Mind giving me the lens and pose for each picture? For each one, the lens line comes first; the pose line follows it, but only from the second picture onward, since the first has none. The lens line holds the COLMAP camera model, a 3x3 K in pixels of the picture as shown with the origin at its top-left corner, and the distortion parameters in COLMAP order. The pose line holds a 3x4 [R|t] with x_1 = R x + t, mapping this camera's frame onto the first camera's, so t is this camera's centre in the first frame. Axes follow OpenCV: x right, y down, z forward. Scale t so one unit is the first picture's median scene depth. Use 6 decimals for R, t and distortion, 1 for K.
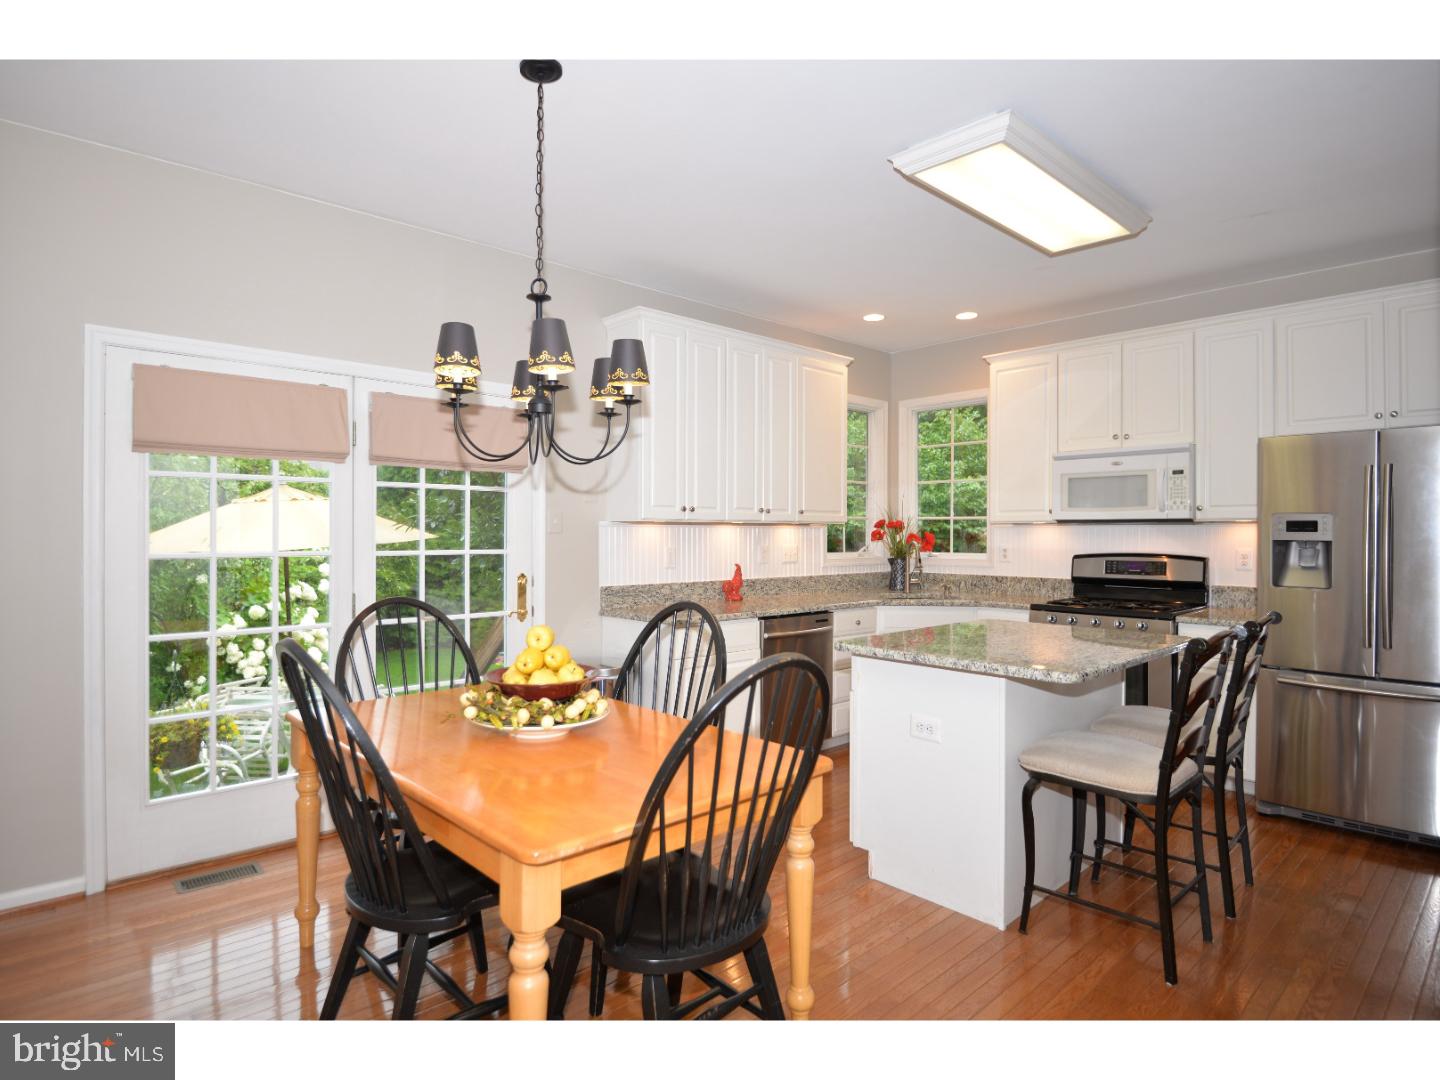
lens RADIAL K [[792.5, 0, 715.2], [0, 792.5, 539.9], [0, 0, 1]] dist [0.002058, -0.021197]
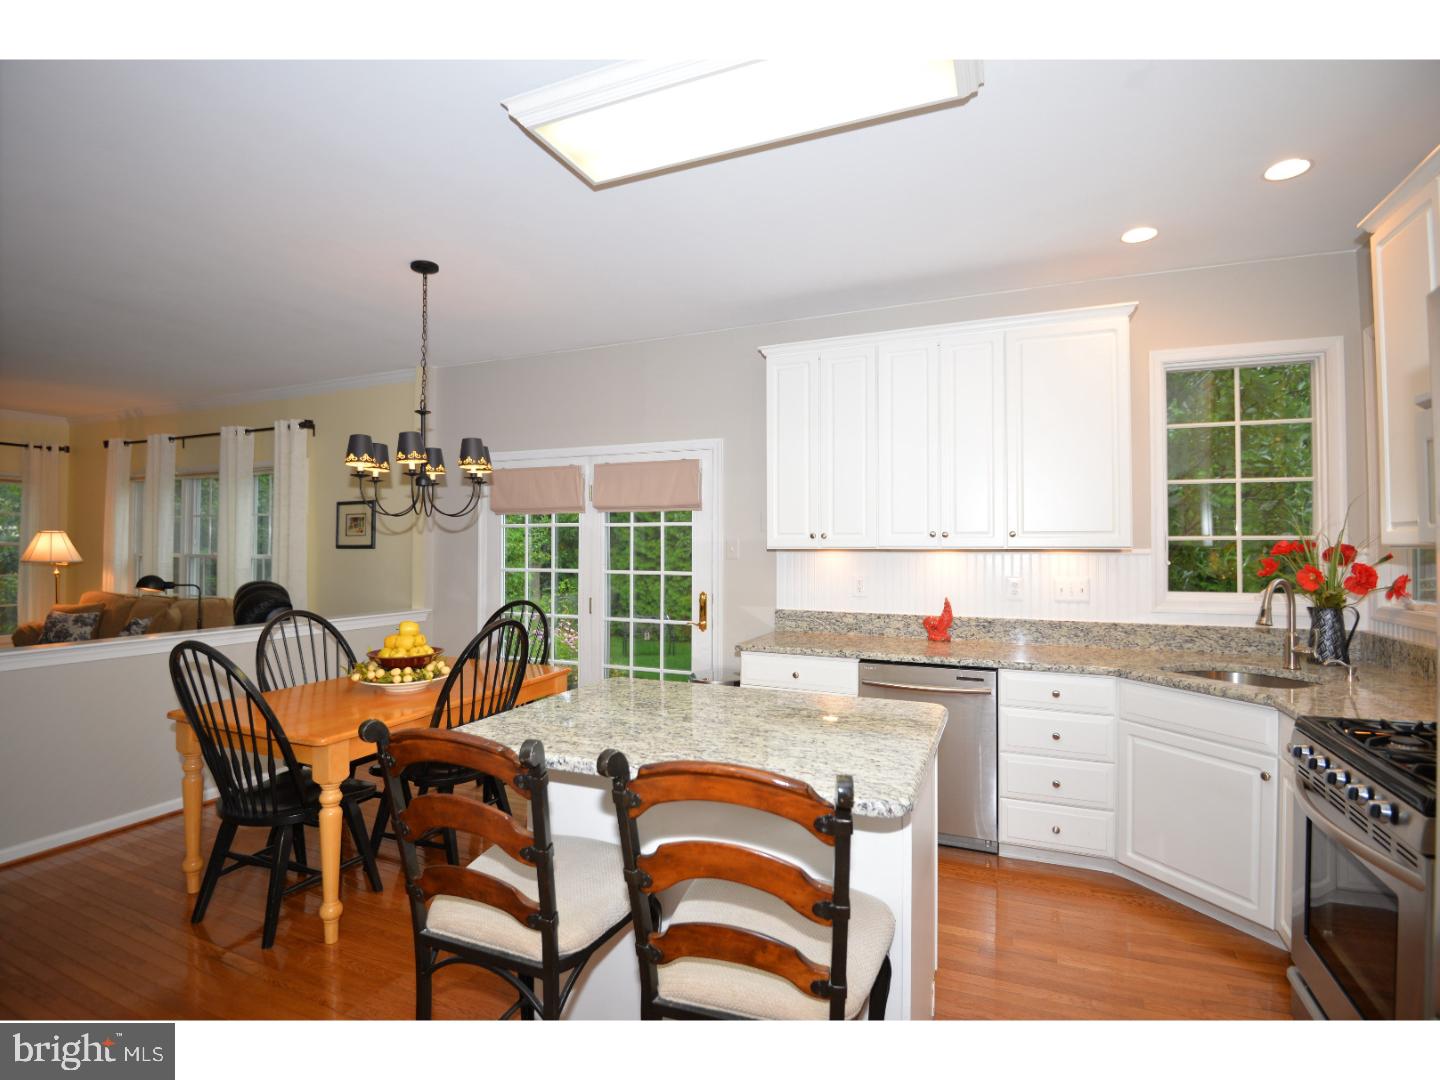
lens RADIAL K [[676.6, 0, 721.7], [0, 676.6, 536.8], [0, 0, 1]] dist [-0.032739, 0.000036]
pose [[0.397588, -0.021563, -0.917310, 0.738234], [-0.011551, 0.999527, -0.028502, -0.014061], [0.917491, 0.021928, 0.397151, 0.616257]]
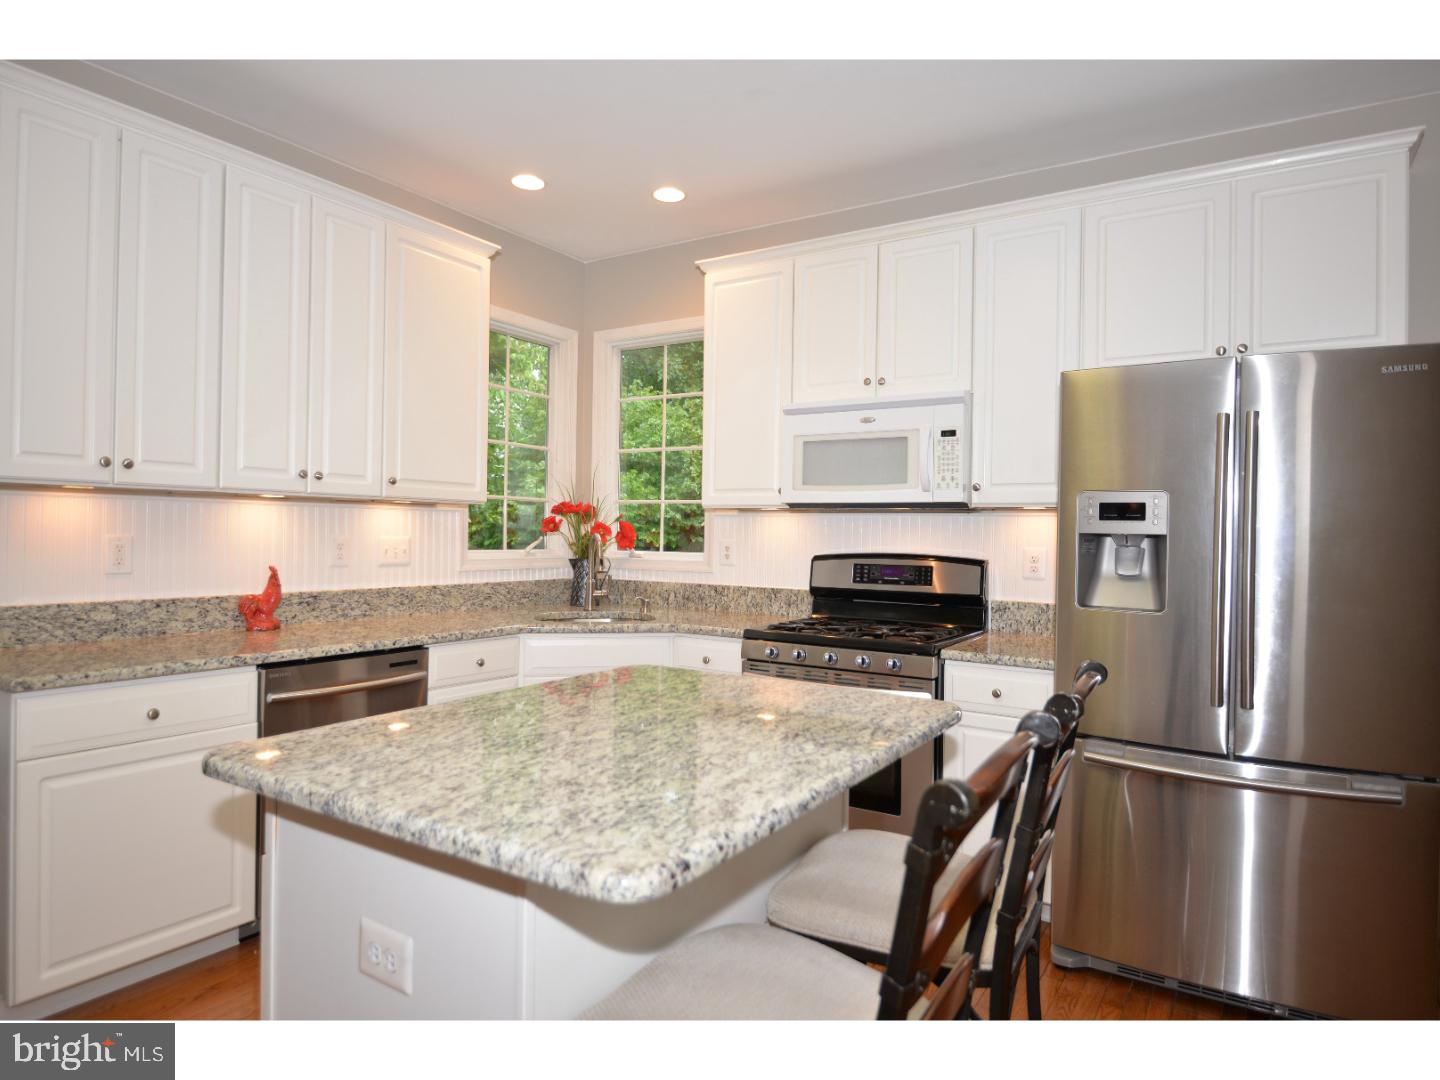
lens RADIAL K [[887.6, 0, 716.4], [0, 887.6, 543.6], [0, 0, 1]] dist [0.026905, -0.000337]
pose [[0.967131, 0.010533, 0.254061, 0.219803], [-0.012066, 0.999917, 0.004477, 0.007954], [-0.253993, -0.007396, 0.967178, 0.344267]]
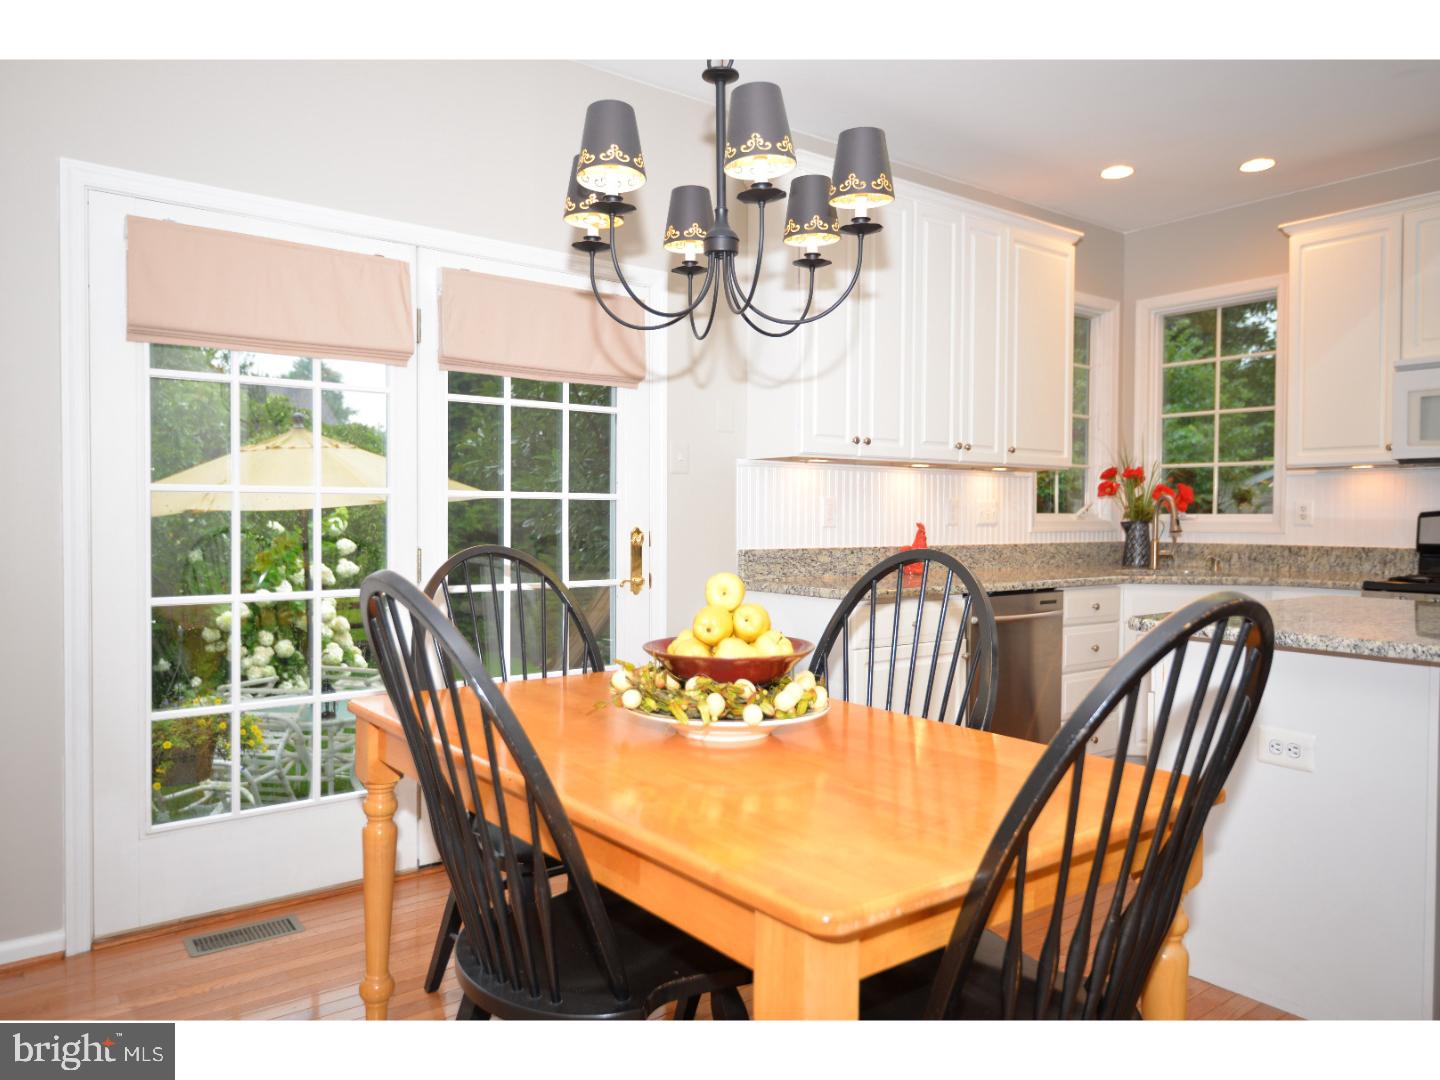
lens RADIAL K [[1016.7, 0, 720.0], [0, 1016.7, 540.0], [0, 0, 1]] dist [0.015720, -0.005066]
pose [[0.995531, 0.004450, -0.094327, -0.080763], [-0.002739, 0.999829, 0.018269, 0.036139], [0.094392, -0.017929, 0.995374, 0.086610]]
